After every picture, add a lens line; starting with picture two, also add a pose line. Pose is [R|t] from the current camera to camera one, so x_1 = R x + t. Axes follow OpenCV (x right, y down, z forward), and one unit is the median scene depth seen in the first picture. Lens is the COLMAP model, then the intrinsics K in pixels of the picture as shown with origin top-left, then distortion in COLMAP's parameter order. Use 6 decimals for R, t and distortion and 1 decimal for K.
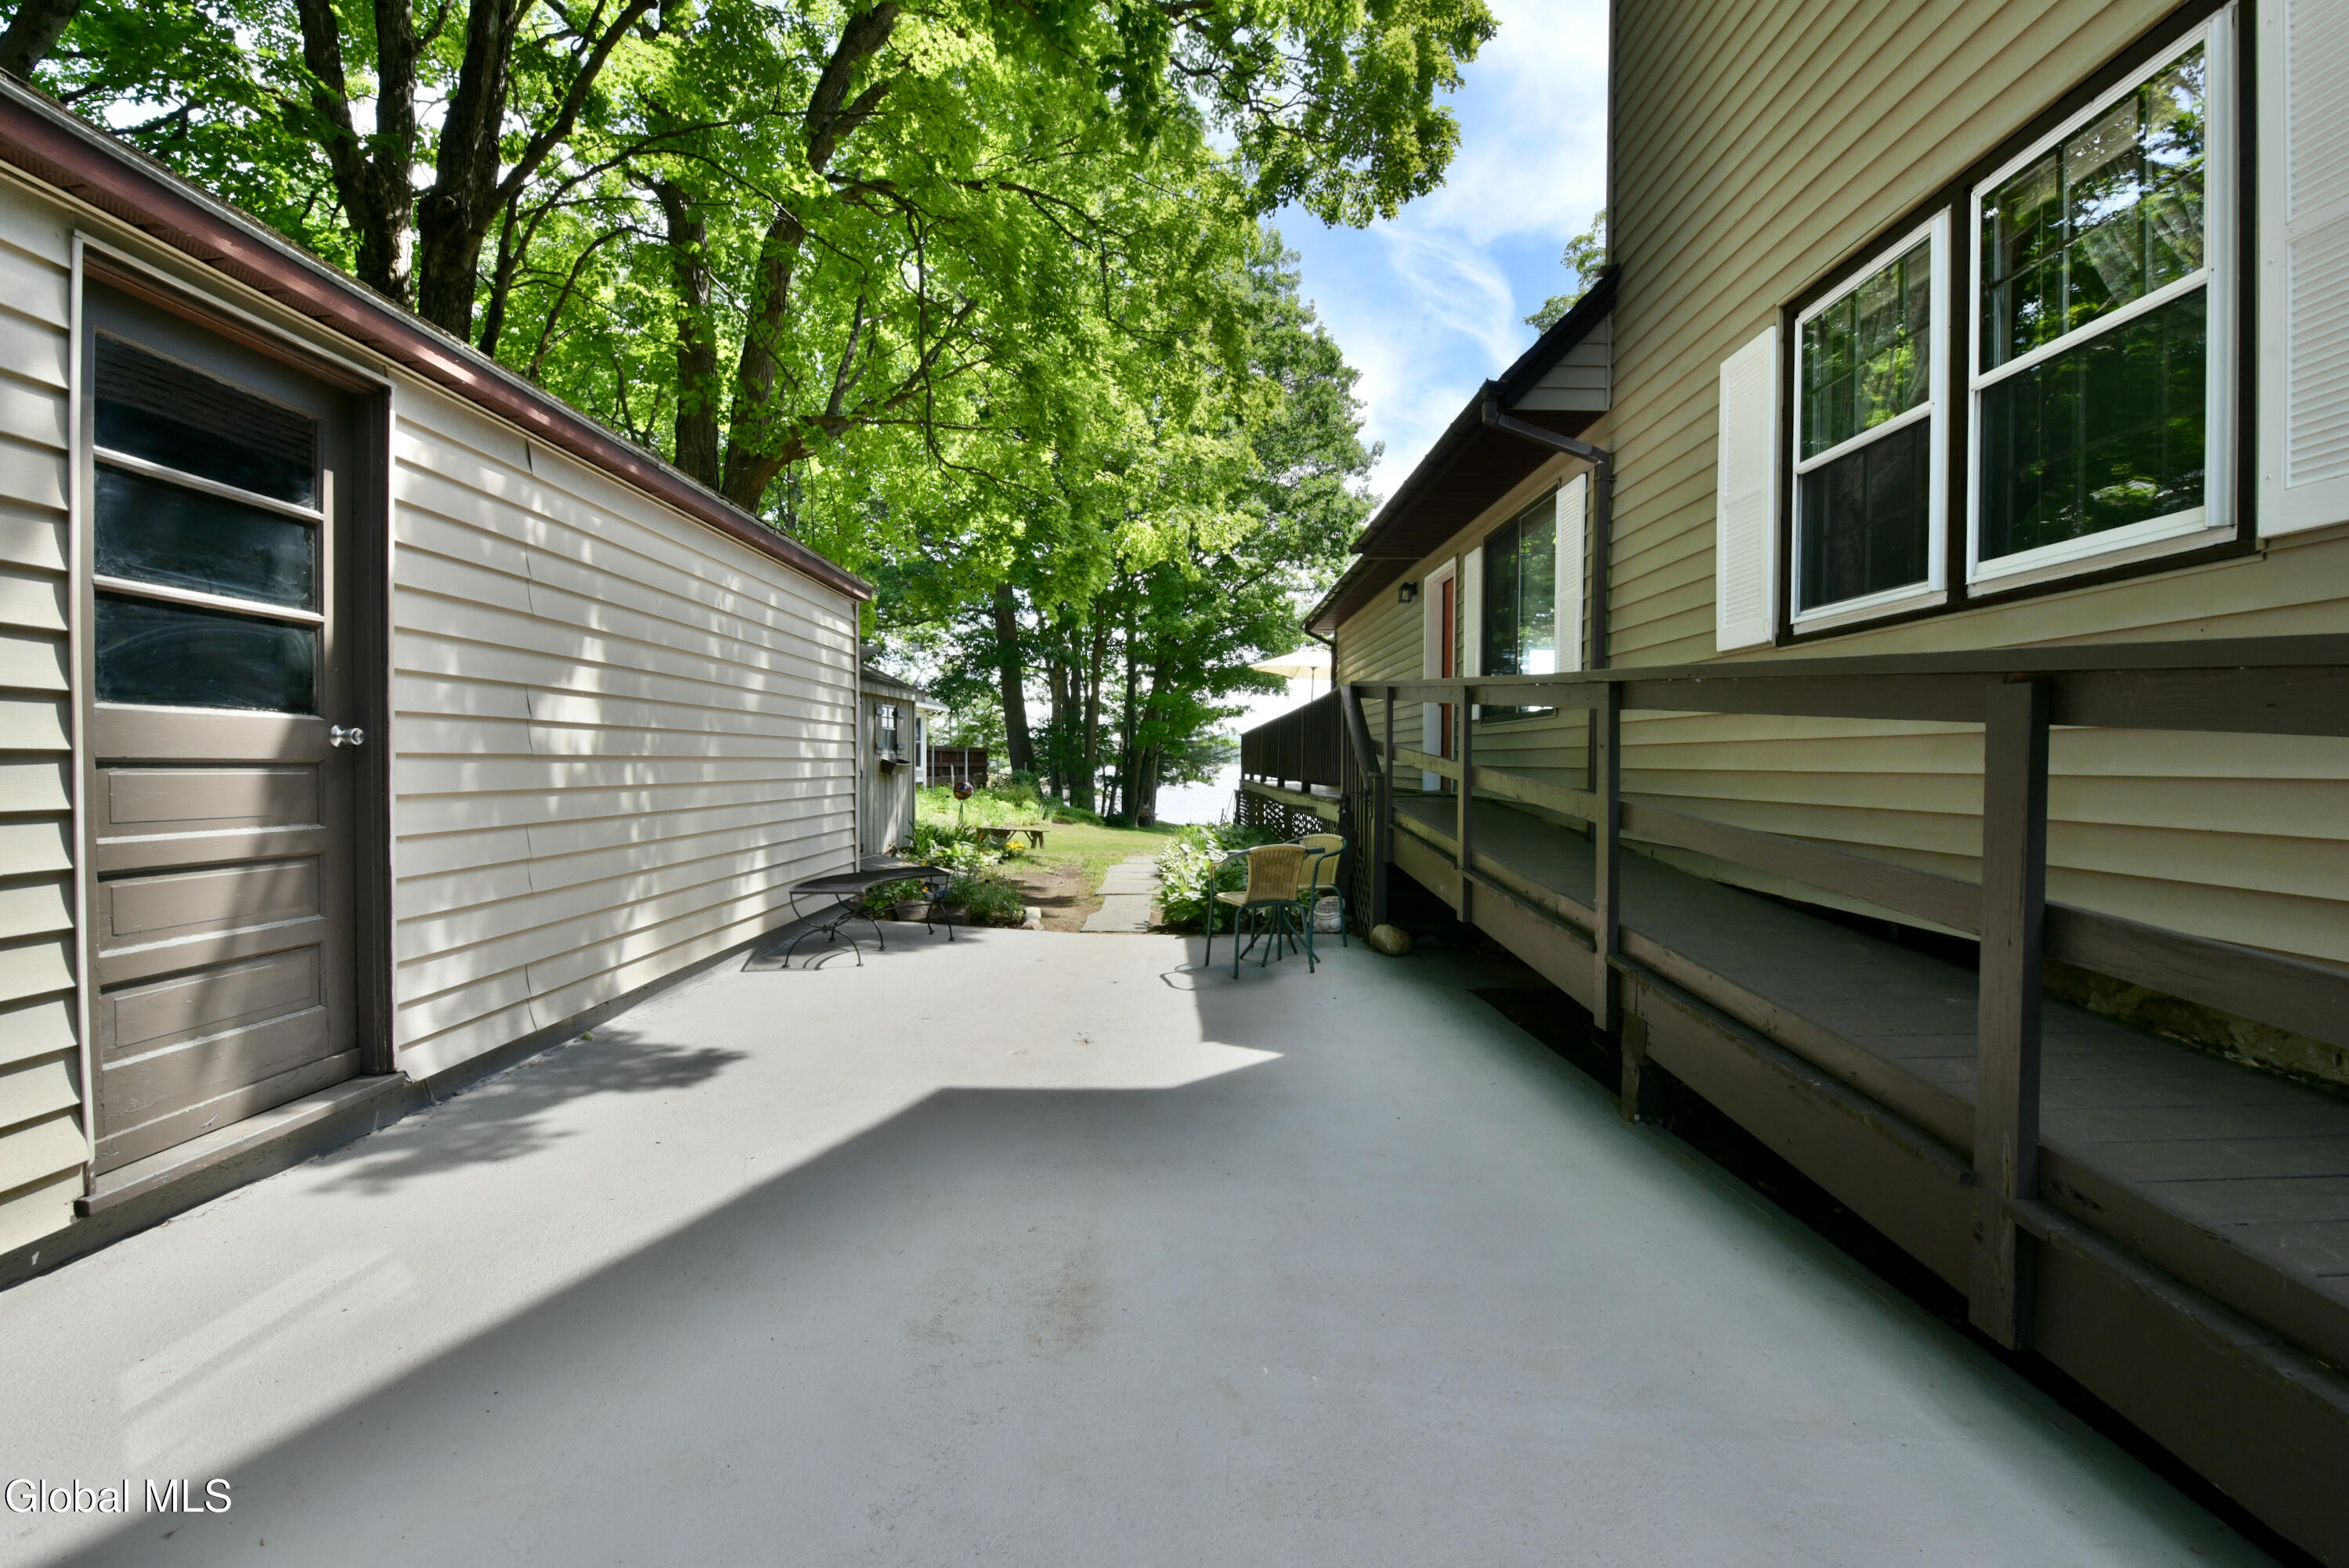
lens RADIAL K [[957.3, 0, 1174.8], [0, 957.3, 779.3], [0, 0, 1]] dist [-0.013124, -0.003307]
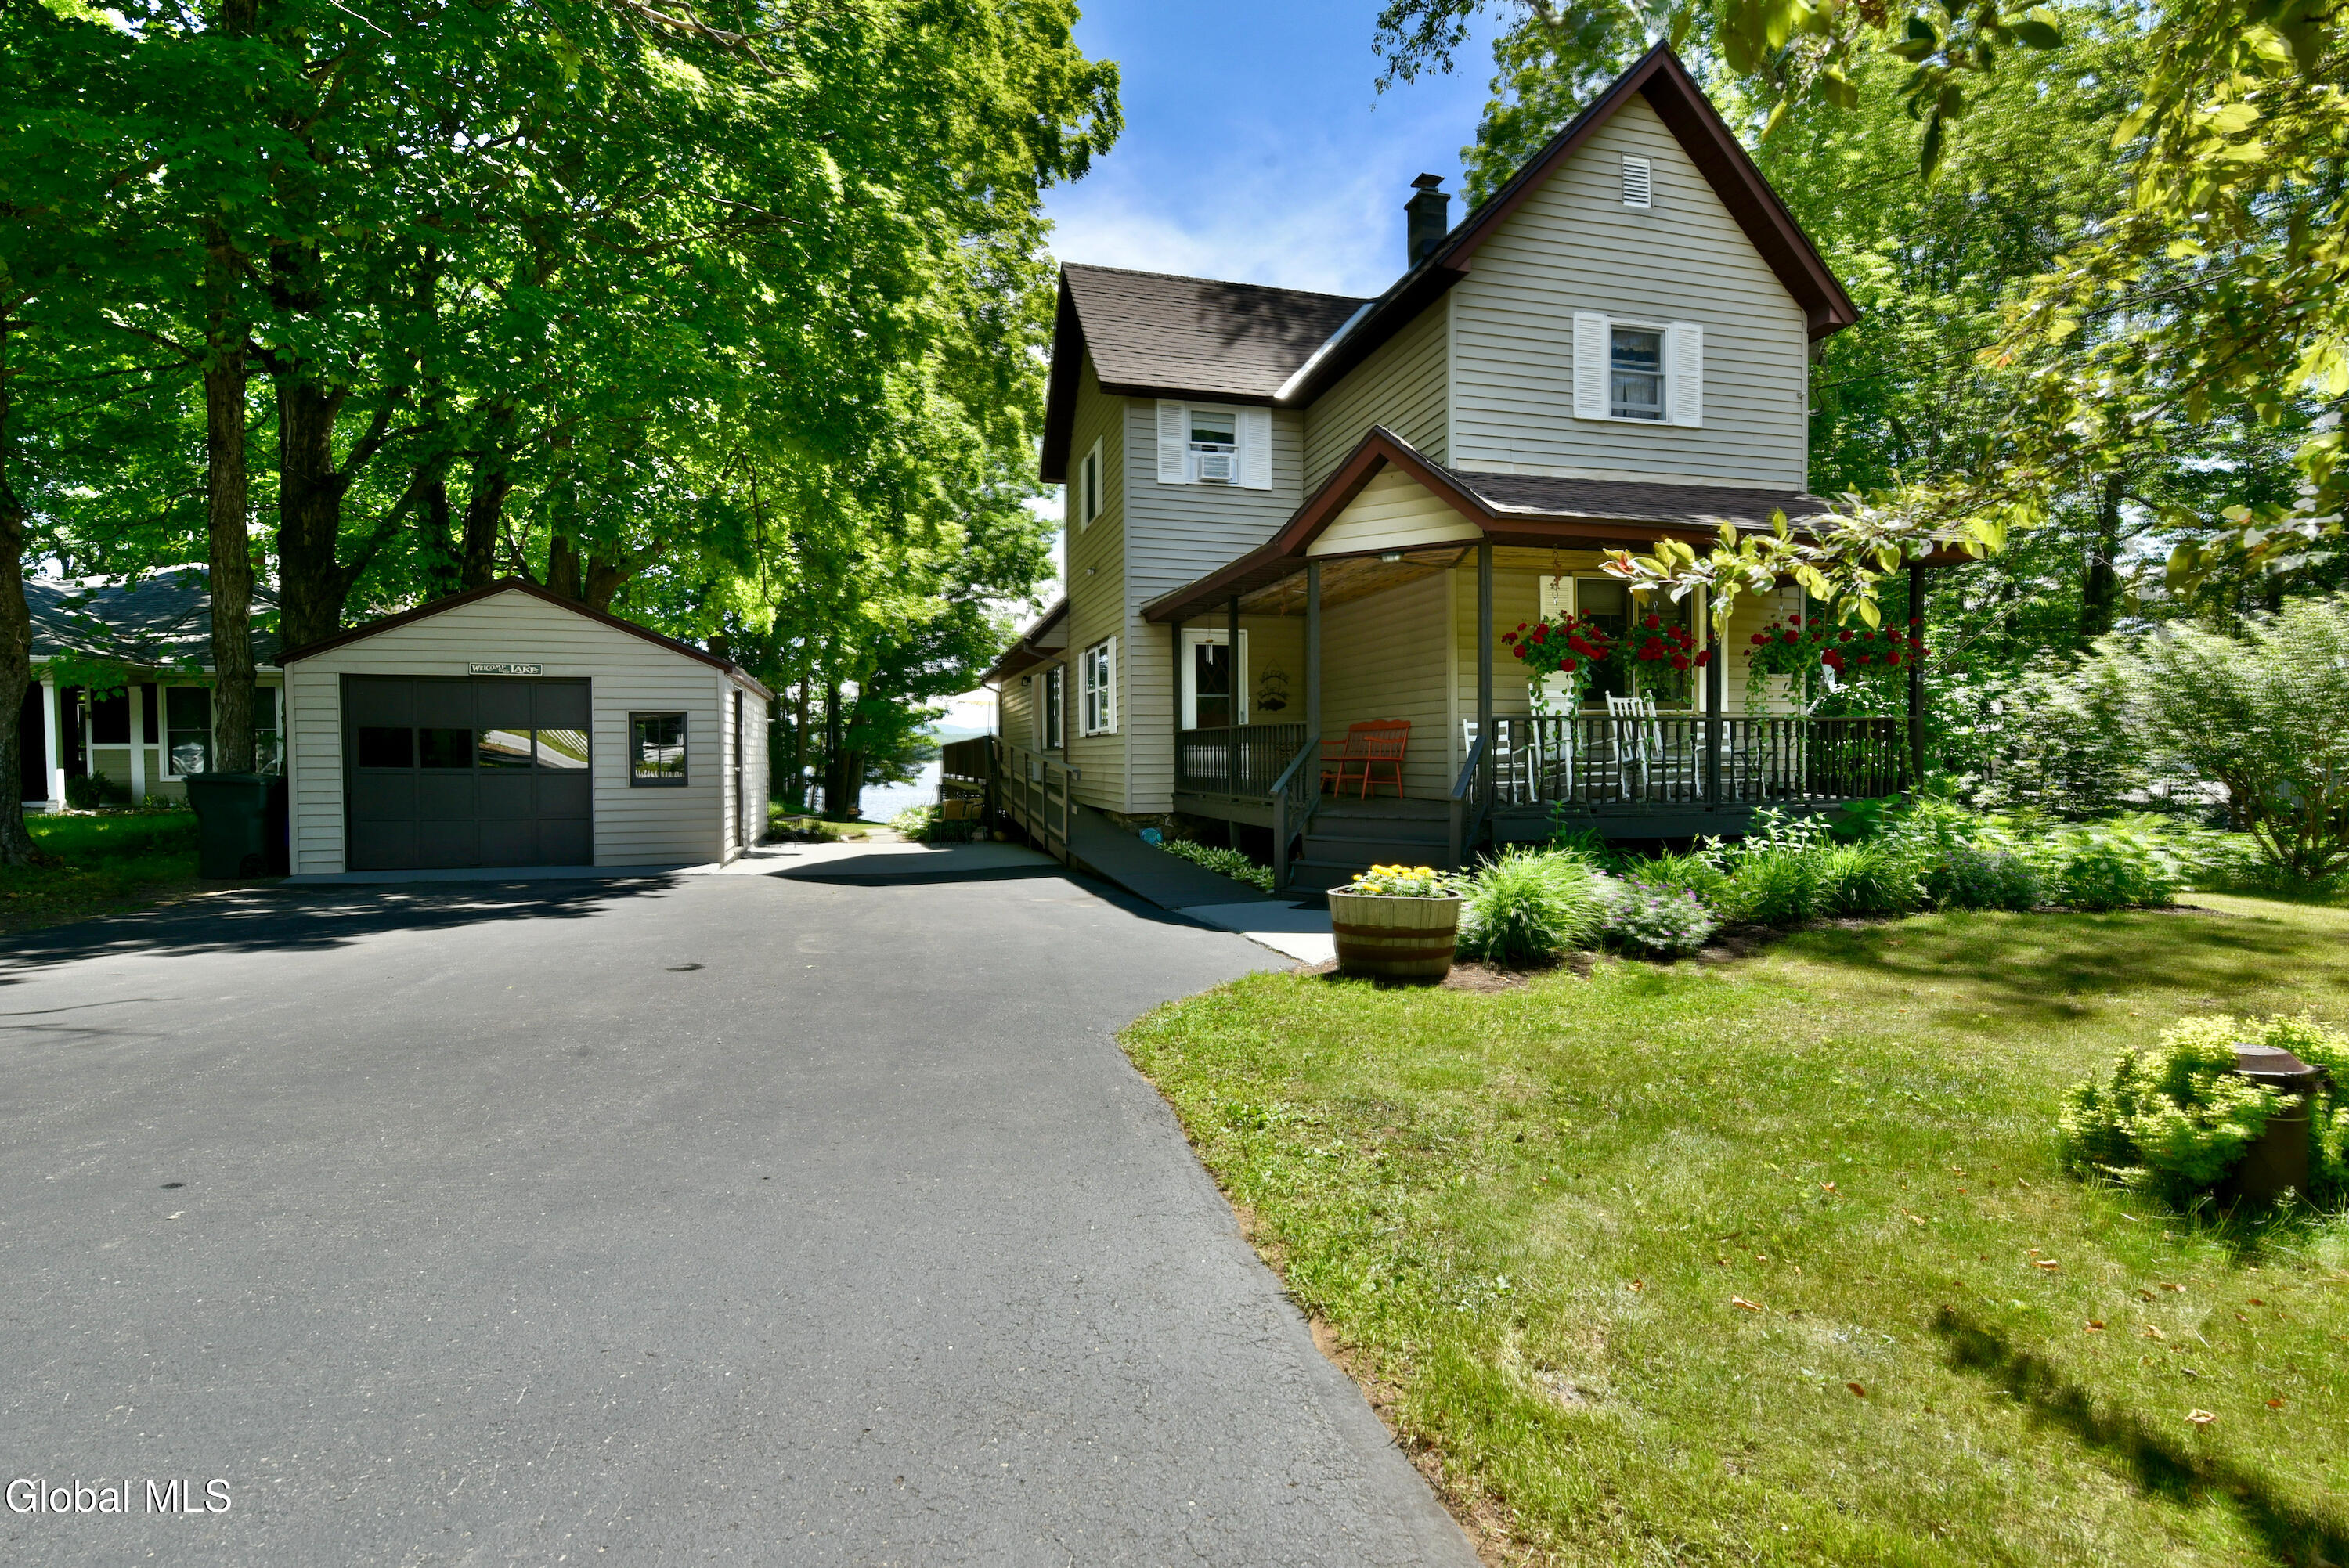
lens RADIAL K [[1122.6, 0, 1199.7], [0, 1122.6, 780.2], [0, 0, 1]] dist [-0.017150, -0.000883]
pose [[0.957212, -0.011017, 0.289179, -0.023653], [0.010486, 0.999939, 0.003384, 0.001809], [-0.289199, -0.000207, 0.957269, -0.362580]]
